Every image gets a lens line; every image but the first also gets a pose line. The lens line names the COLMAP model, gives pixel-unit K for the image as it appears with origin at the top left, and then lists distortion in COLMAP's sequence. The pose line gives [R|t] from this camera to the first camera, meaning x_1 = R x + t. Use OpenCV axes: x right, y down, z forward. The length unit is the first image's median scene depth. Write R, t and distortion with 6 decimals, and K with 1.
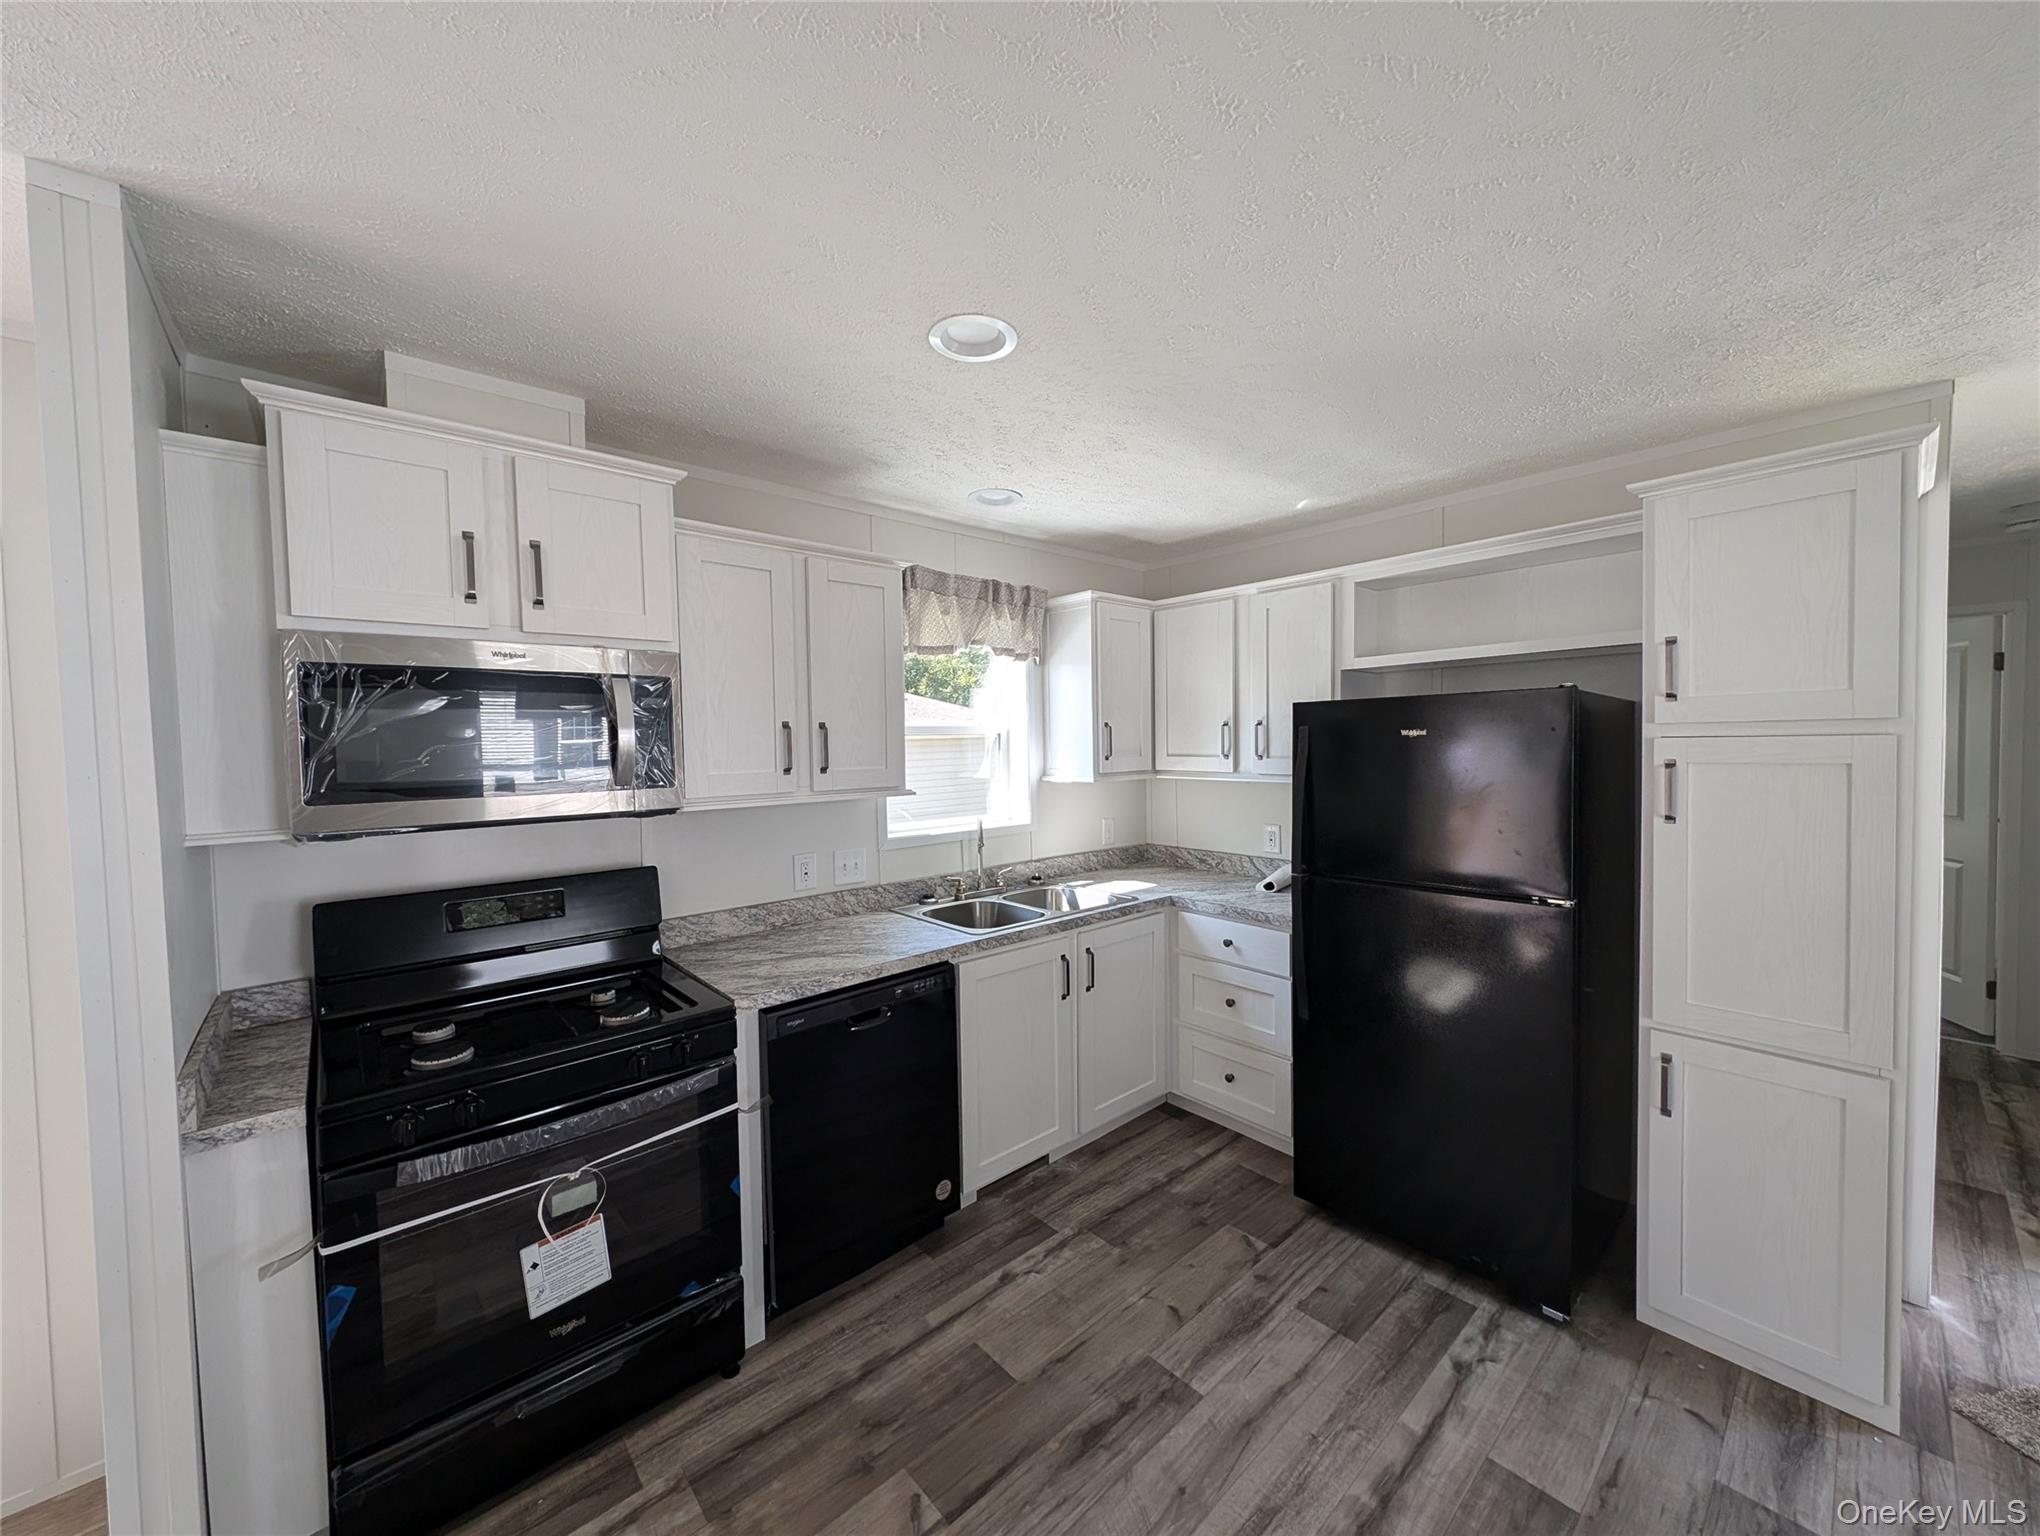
lens RADIAL K [[766.4, 0, 1020.1], [0, 766.4, 764.6], [0, 0, 1]] dist [0.002347, -0.000481]
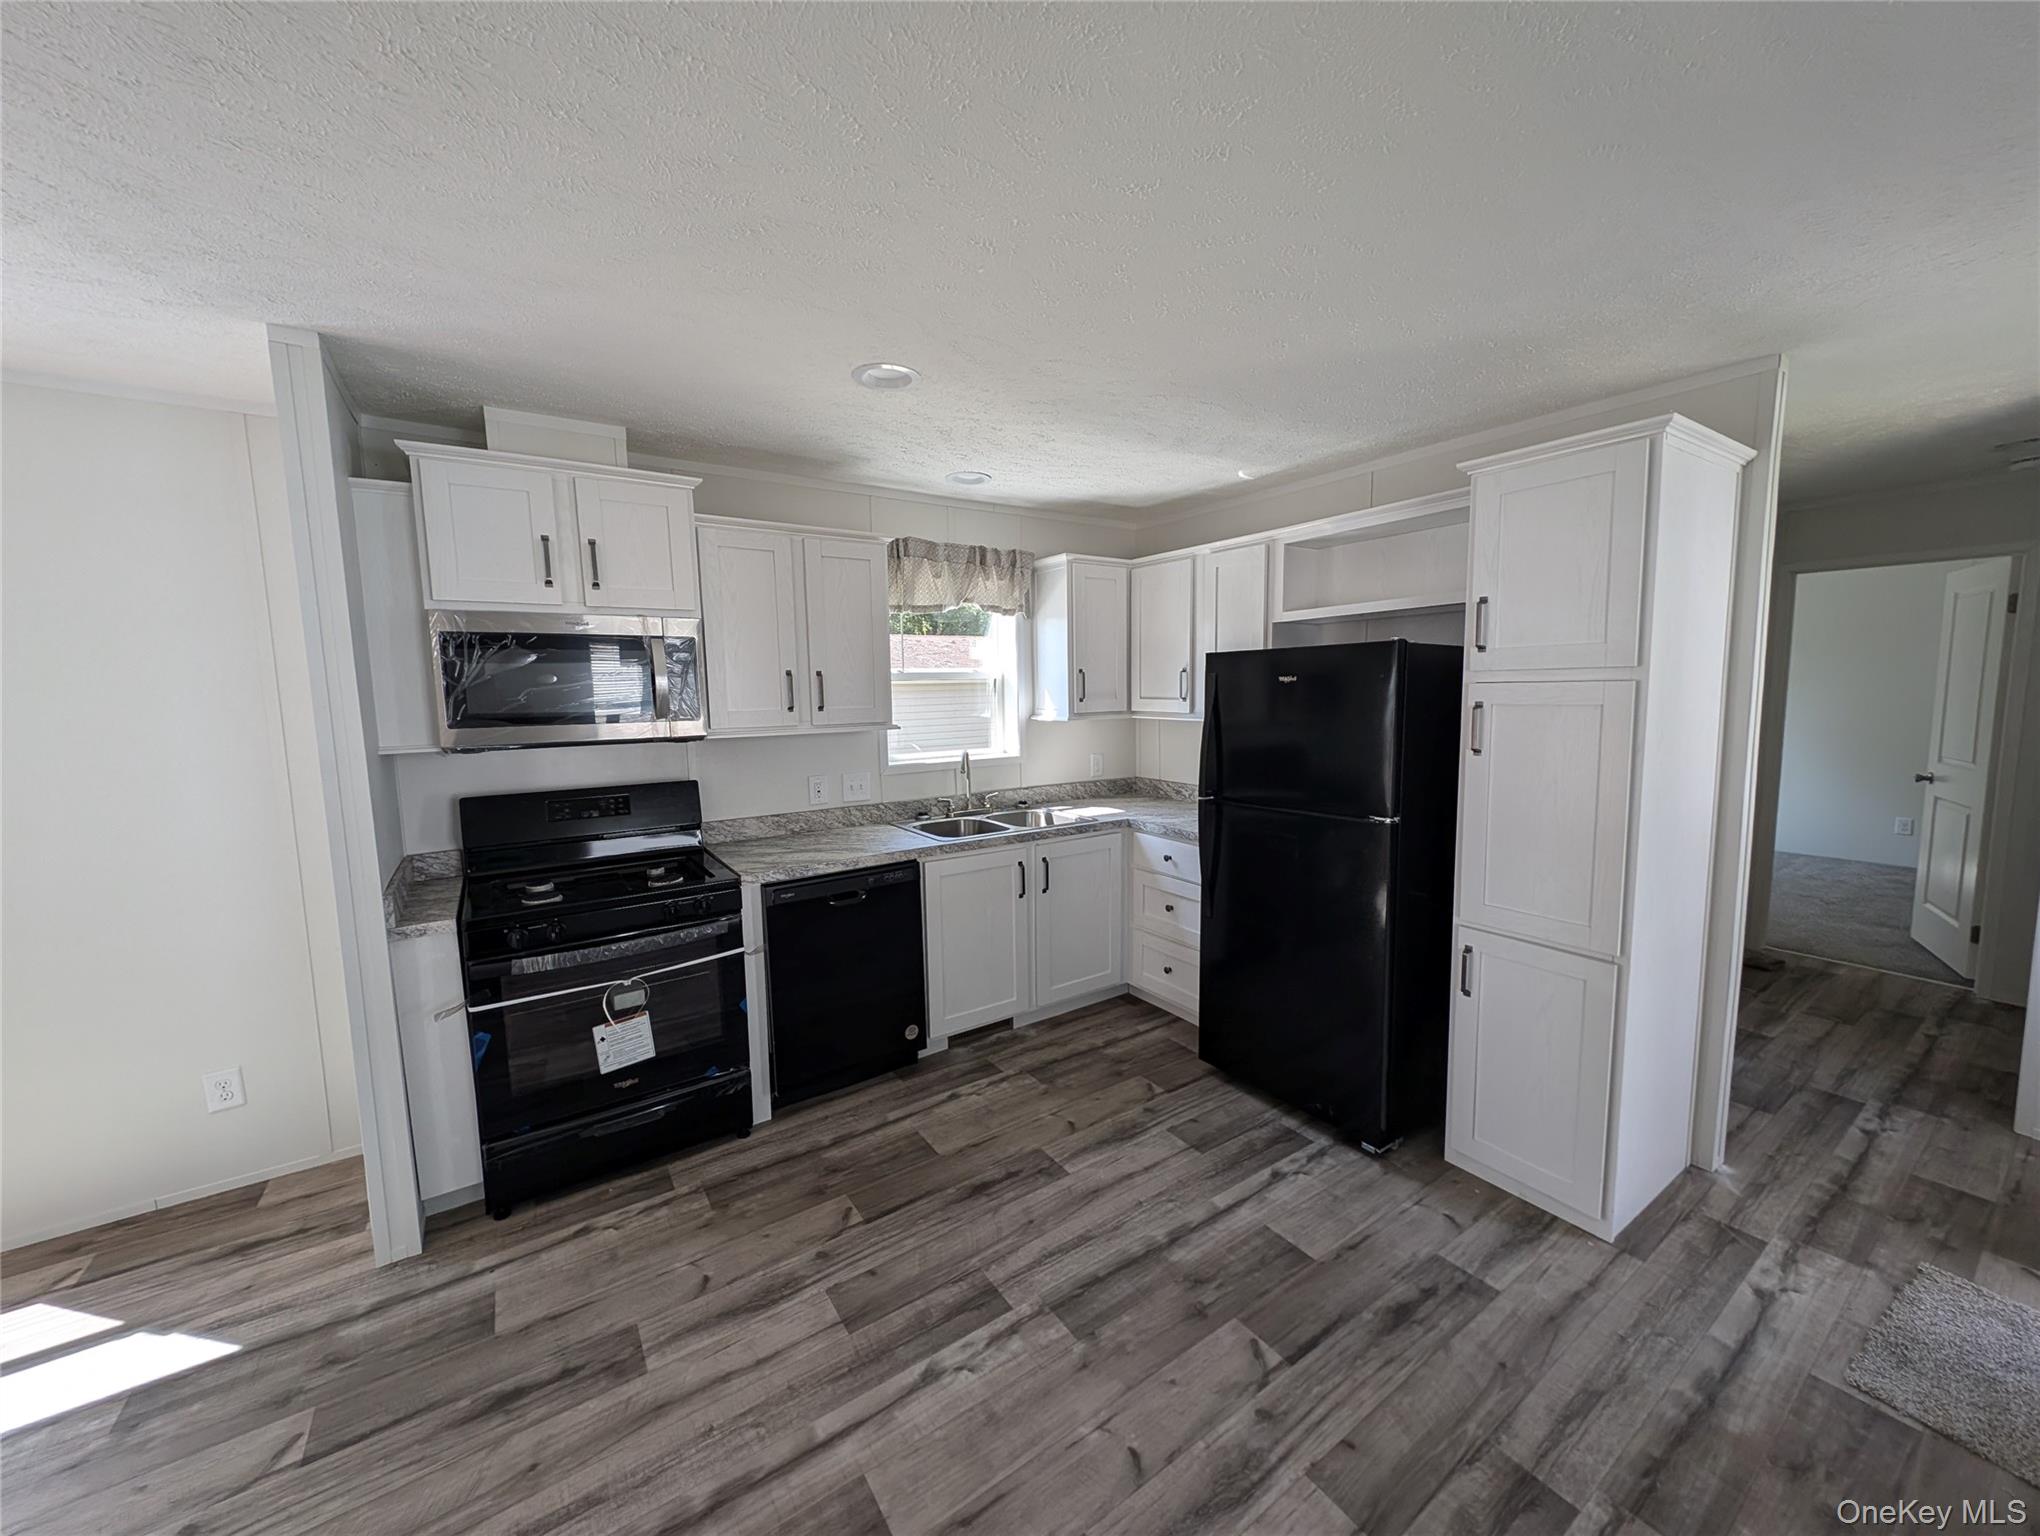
lens RADIAL K [[766.4, 0, 1020.1], [0, 766.4, 764.6], [0, 0, 1]] dist [0.002347, -0.000481]
pose [[0.991315, 0.014299, -0.130727, 0.240342], [-0.004655, 0.997264, 0.073780, 0.004998], [0.131424, -0.072531, 0.988669, -0.219294]]
